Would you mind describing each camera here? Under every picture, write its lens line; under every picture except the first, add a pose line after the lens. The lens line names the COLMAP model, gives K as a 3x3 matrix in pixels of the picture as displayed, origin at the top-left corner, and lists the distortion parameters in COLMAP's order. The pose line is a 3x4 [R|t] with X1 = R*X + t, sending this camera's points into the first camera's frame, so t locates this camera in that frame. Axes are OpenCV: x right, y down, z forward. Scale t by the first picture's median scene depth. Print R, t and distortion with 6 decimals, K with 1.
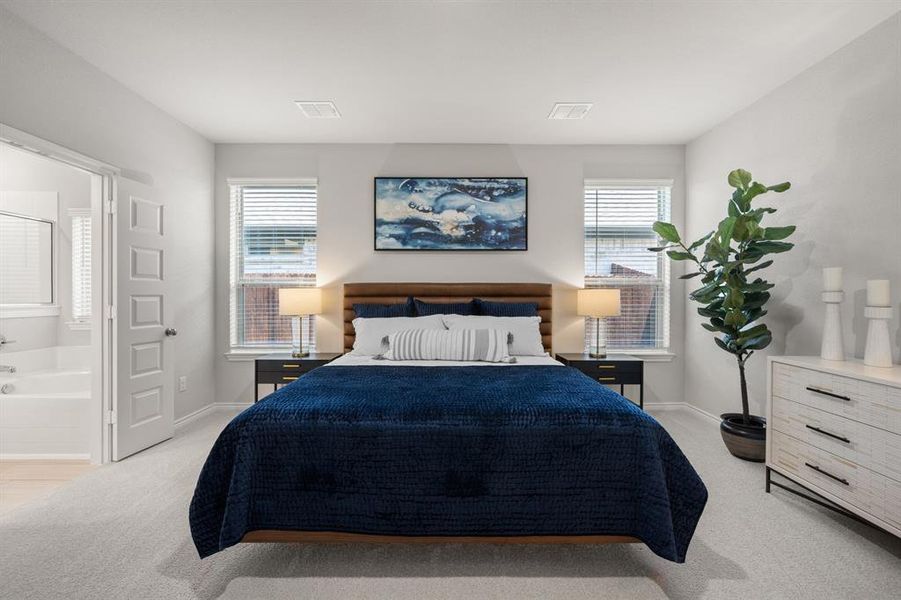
lens RADIAL K [[357.2, 0, 449.7], [0, 357.2, 298.1], [0, 0, 1]] dist [-0.000314, -0.000066]
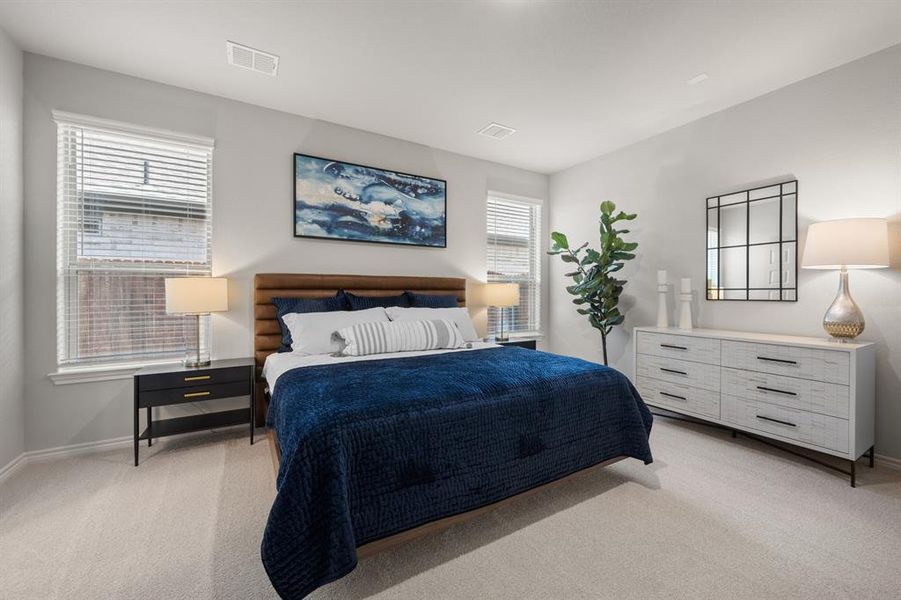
lens RADIAL K [[357.2, 0, 449.7], [0, 357.2, 298.1], [0, 0, 1]] dist [-0.000314, -0.000066]
pose [[0.861523, -0.007854, 0.507658, -0.328859], [0.005283, 0.999965, 0.006505, 0.013359], [-0.507691, -0.002923, 0.861534, 0.053871]]
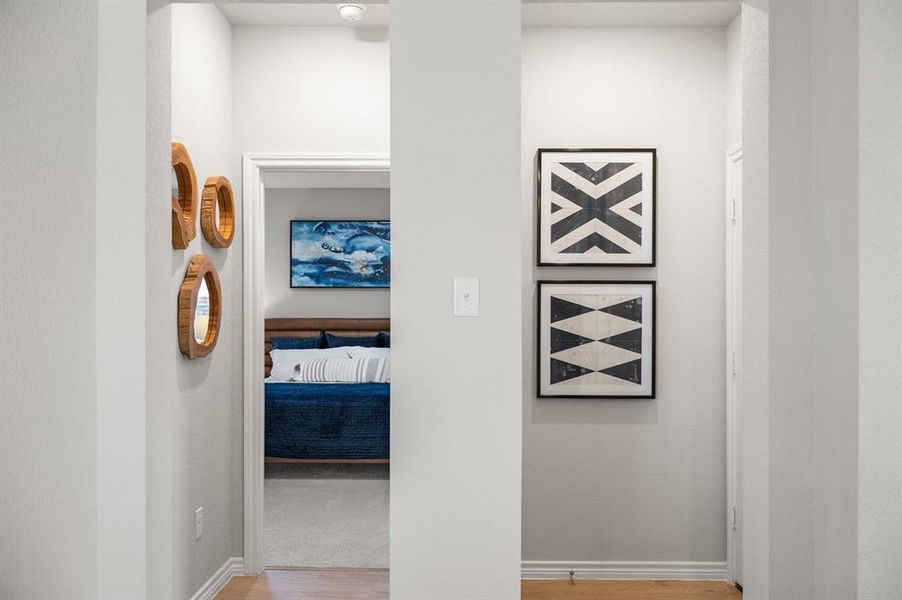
lens RADIAL K [[730.9, 0, 450.0], [0, 730.9, 329.1], [0, 0, 1]] dist [-0.003200, -0.000605]
pose [[0.999797, 0.000478, -0.020146, 0.317436], [-0.000543, 0.999995, -0.003223, -0.002300], [0.020144, 0.003233, 0.999792, -1.200906]]
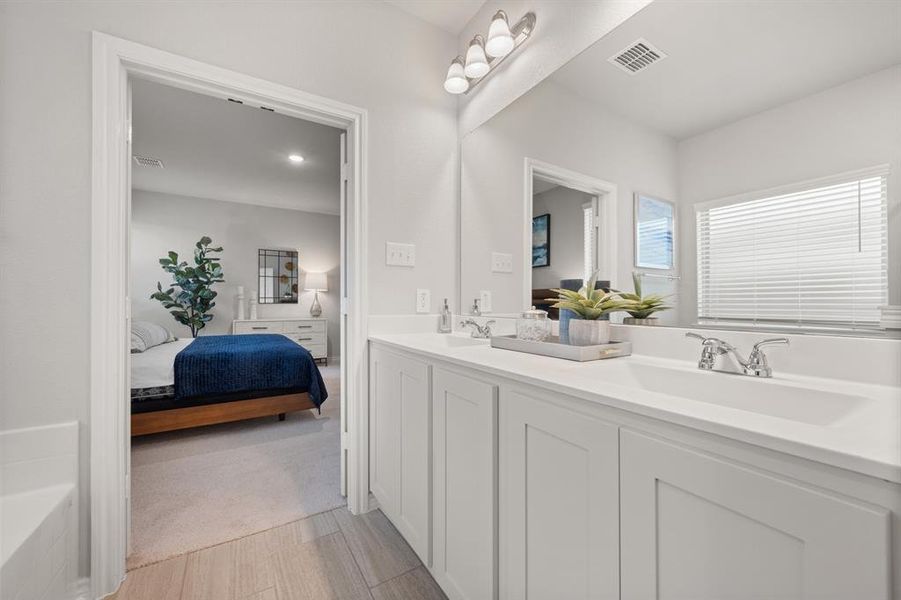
lens RADIAL K [[357.2, 0, 449.7], [0, 357.2, 298.1], [0, 0, 1]] dist [-0.000314, -0.000066]
pose [[-0.522832, 0.004052, 0.852426, -1.209819], [0.005154, 0.999985, -0.001592, 0.010314], [-0.852420, 0.003561, -0.522845, 0.605389]]
